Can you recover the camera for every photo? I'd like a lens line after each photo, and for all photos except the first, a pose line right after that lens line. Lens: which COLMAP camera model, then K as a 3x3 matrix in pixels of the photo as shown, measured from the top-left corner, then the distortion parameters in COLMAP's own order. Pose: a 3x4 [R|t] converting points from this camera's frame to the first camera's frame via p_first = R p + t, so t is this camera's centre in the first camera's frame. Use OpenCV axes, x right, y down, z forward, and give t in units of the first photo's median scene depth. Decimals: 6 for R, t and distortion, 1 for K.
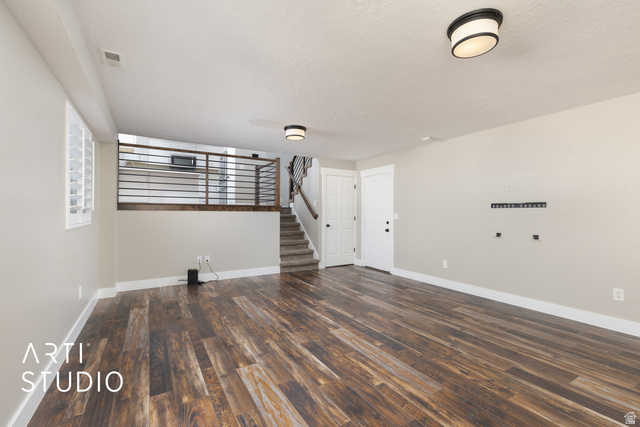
lens RADIAL K [[289.8, 0, 320.5], [0, 289.8, 212.7], [0, 0, 1]] dist [0.015057, -0.000037]
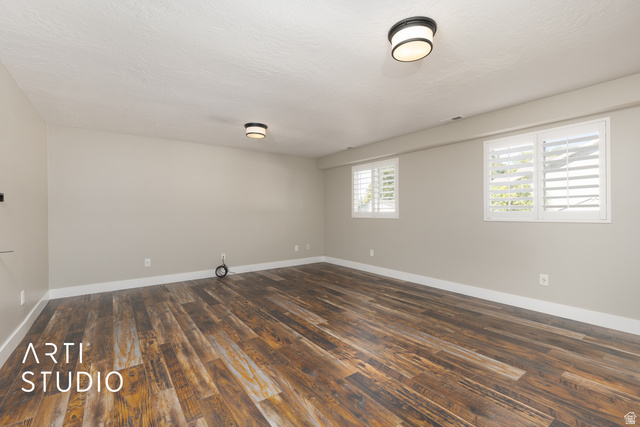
lens RADIAL K [[289.8, 0, 320.3], [0, 289.8, 213.0], [0, 0, 1]] dist [0.015057, -0.000037]
pose [[-0.996438, 0.001836, -0.084306, 0.144996], [0.001890, 0.999998, -0.000553, 0.010621], [0.084304, -0.000710, -0.996440, 2.061969]]
